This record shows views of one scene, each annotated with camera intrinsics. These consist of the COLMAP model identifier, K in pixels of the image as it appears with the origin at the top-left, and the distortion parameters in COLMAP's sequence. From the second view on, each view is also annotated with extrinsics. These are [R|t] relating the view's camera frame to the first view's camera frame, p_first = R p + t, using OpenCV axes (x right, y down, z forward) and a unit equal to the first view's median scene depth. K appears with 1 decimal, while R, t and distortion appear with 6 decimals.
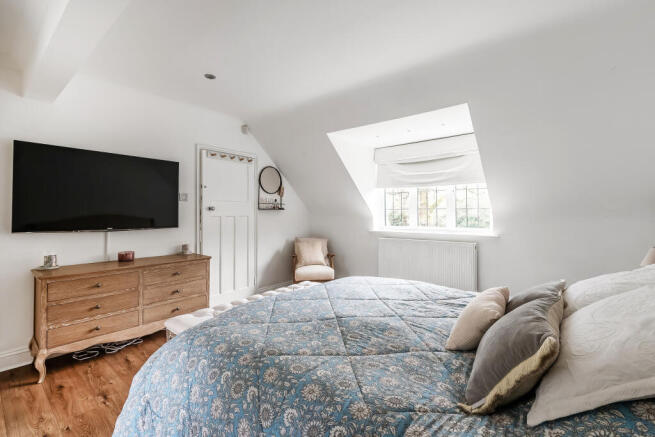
lens RADIAL K [[296.2, 0, 330.0], [0, 296.2, 213.8], [0, 0, 1]] dist [-0.000427, 0.000020]
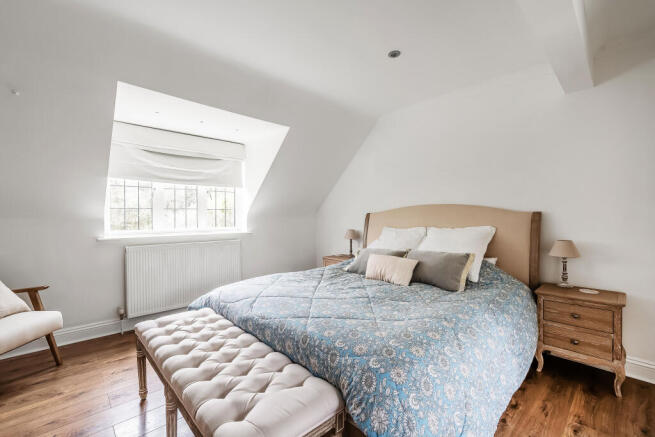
lens RADIAL K [[296.2, 0, 329.7], [0, 296.2, 220.5], [0, 0, 1]] dist [-0.000427, 0.000020]
pose [[0.101162, -0.013142, 0.994783, -0.554145], [-0.000021, 0.999913, 0.013212, 0.007561], [-0.994870, -0.001357, 0.101153, 0.478527]]
